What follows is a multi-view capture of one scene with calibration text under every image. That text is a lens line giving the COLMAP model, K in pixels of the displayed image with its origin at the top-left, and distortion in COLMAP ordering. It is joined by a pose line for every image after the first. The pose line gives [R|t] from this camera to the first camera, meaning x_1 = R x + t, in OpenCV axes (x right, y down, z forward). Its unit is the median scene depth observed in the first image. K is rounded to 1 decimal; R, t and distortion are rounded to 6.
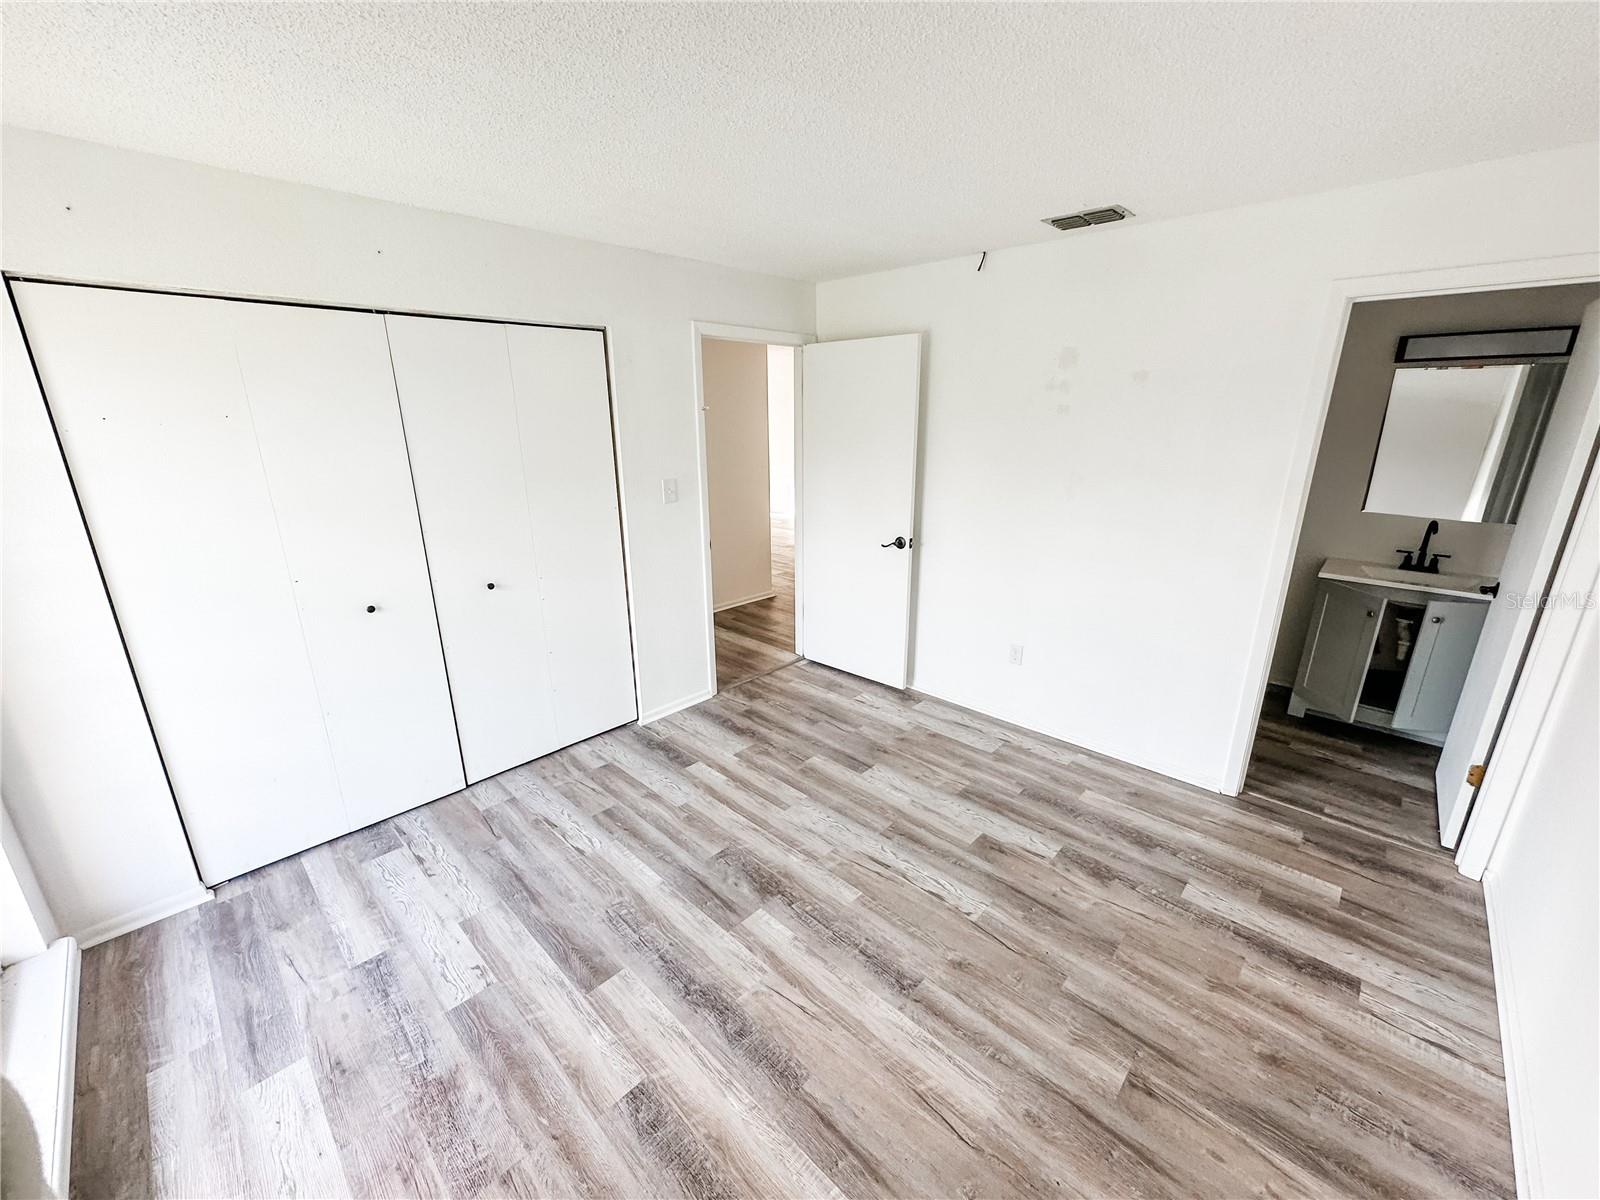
lens RADIAL K [[638.4, 0, 800.0], [0, 638.4, 600.0], [0, 0, 1]] dist [-0.002890, 0.001154]
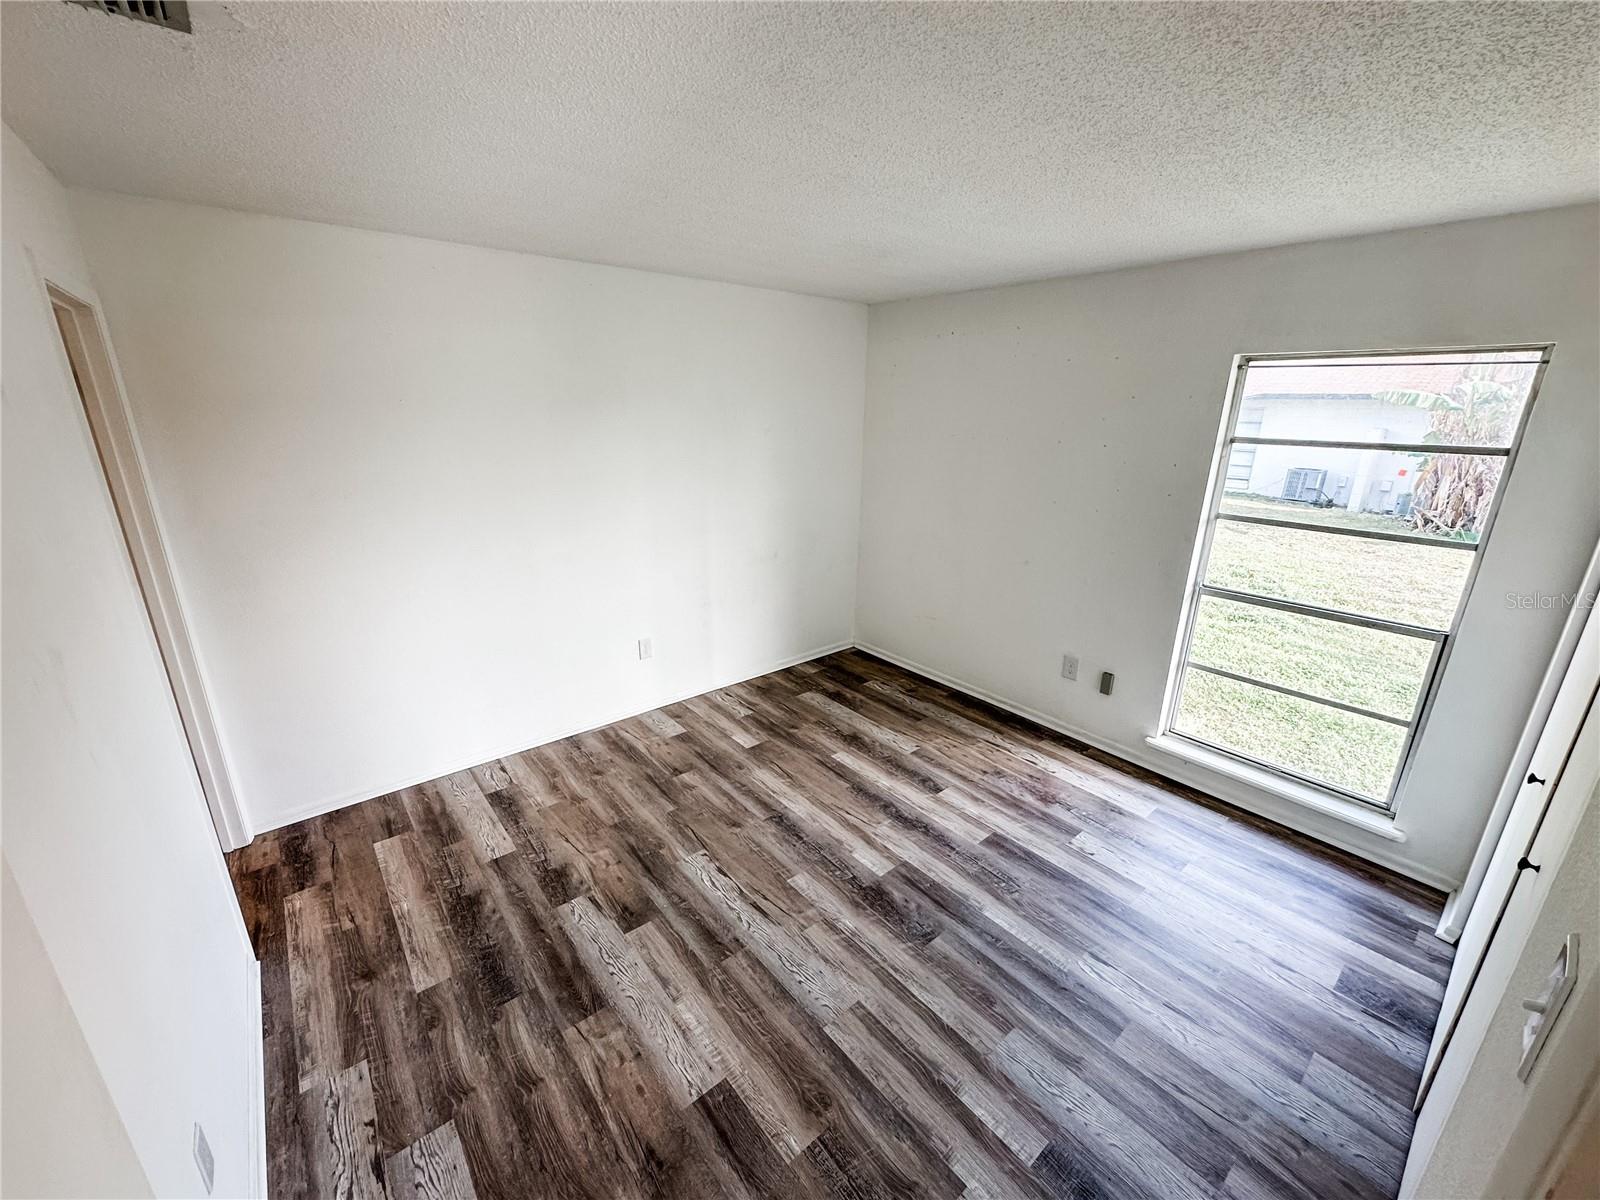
lens RADIAL K [[638.4, 0, 800.0], [0, 638.4, 600.0], [0, 0, 1]] dist [-0.002890, 0.001154]
pose [[-0.993195, -0.042758, 0.108328, -0.021066], [0.024973, 0.830336, 0.556703, -0.541318], [-0.113752, 0.555620, -0.823618, 1.629746]]
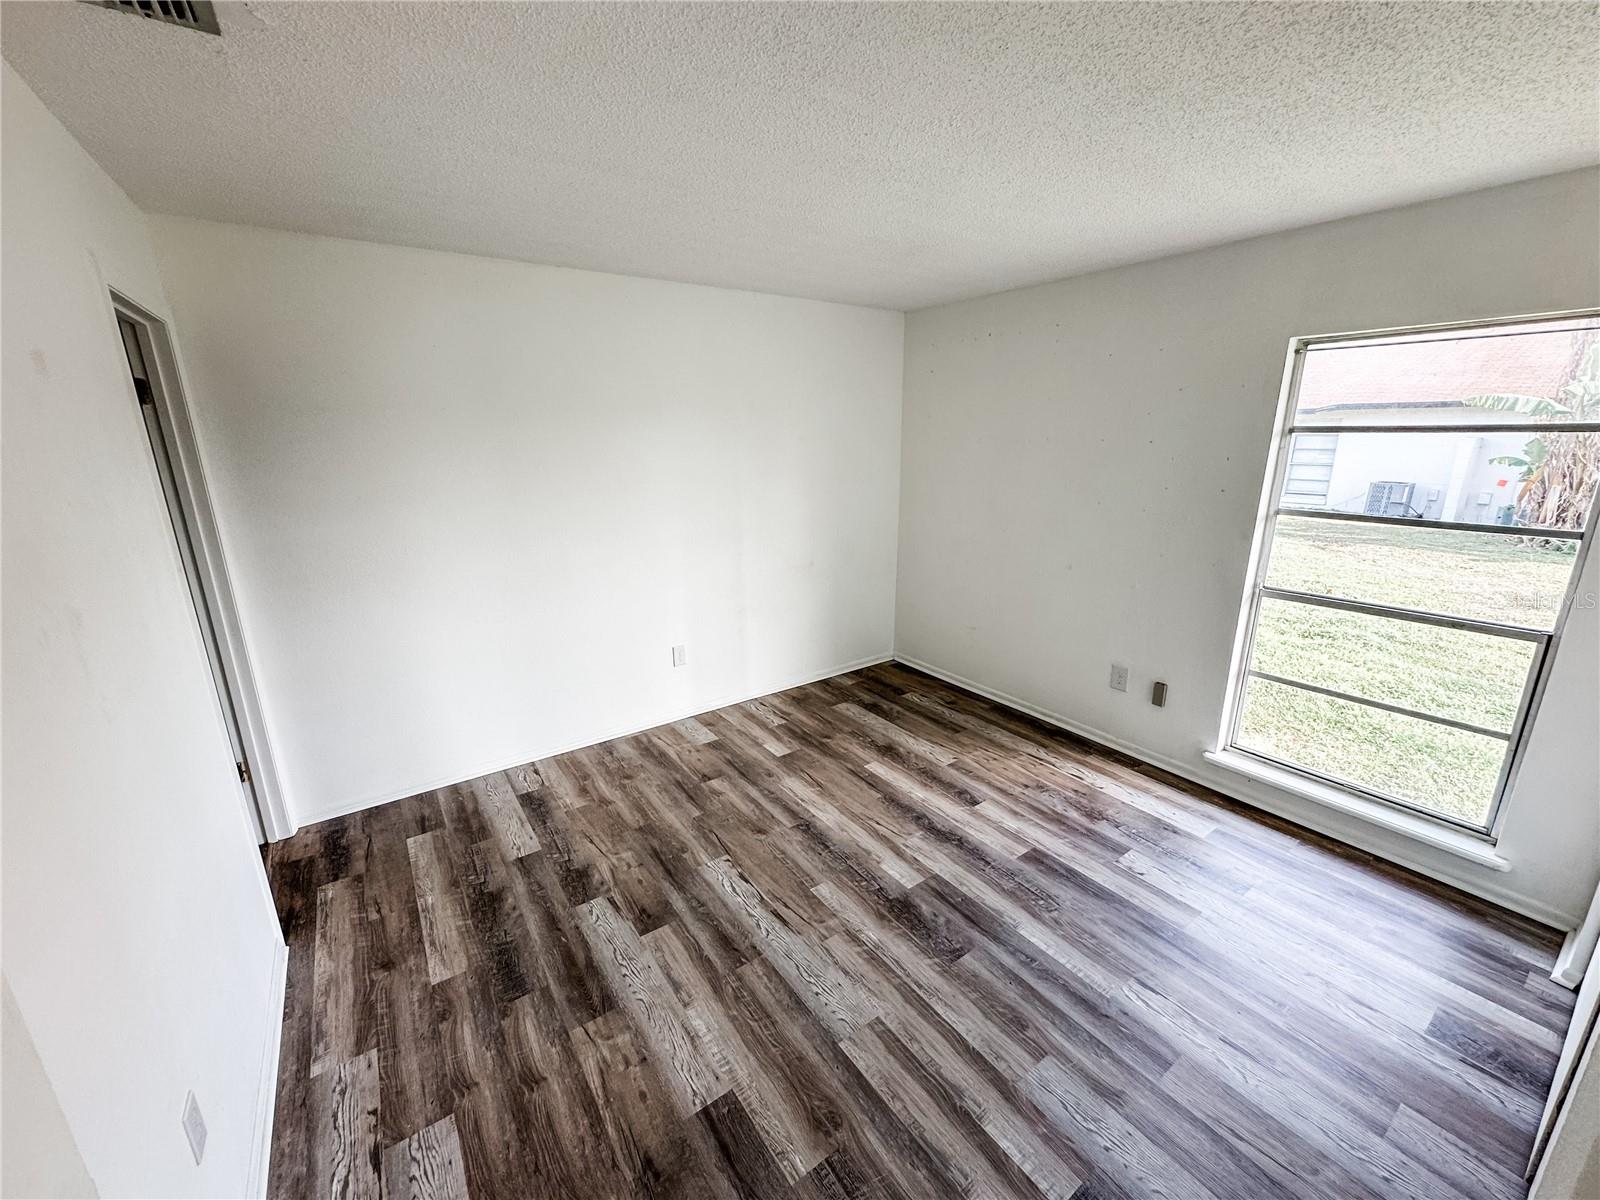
lens RADIAL K [[638.4, 0, 800.0], [0, 638.4, 600.0], [0, 0, 1]] dist [-0.002890, 0.001154]
pose [[-0.980728, -0.037829, 0.191679, -0.067926], [0.068732, 0.851563, 0.519728, -0.486440], [-0.182887, 0.522886, -0.832552, 1.627038]]
